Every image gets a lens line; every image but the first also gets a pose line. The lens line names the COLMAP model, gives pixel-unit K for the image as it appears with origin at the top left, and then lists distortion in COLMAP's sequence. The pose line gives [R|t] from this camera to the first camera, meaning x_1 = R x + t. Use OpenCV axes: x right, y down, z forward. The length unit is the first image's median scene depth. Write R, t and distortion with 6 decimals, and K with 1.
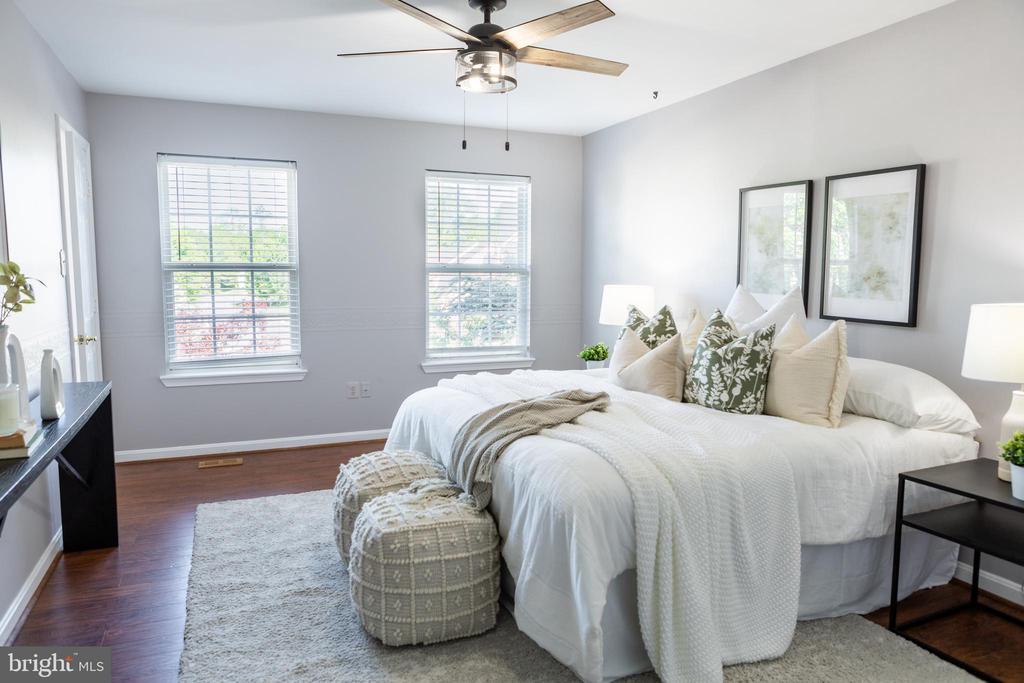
lens RADIAL K [[714.2, 0, 512.0], [0, 714.2, 341.5], [0, 0, 1]] dist [-0.023303, 0.005952]
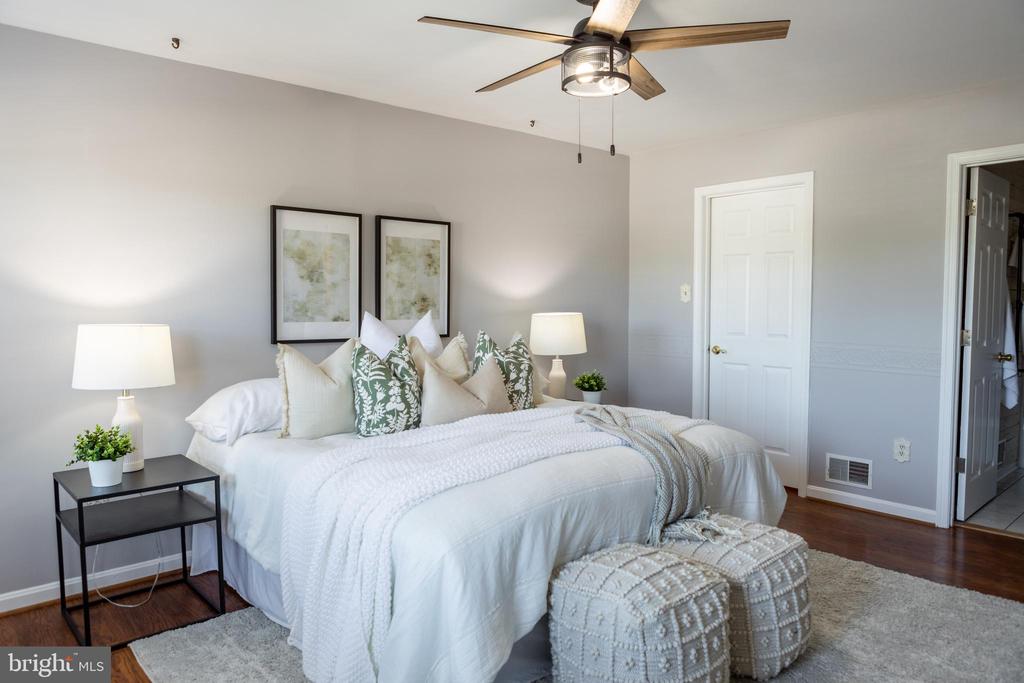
lens RADIAL K [[714.2, 0, 512.0], [0, 714.2, 341.5], [0, 0, 1]] dist [-0.023303, 0.005952]
pose [[-0.348390, -0.059439, 0.935463, -0.716974], [0.095800, 0.990504, 0.098615, -0.124127], [-0.932441, 0.123974, -0.339388, 1.220753]]
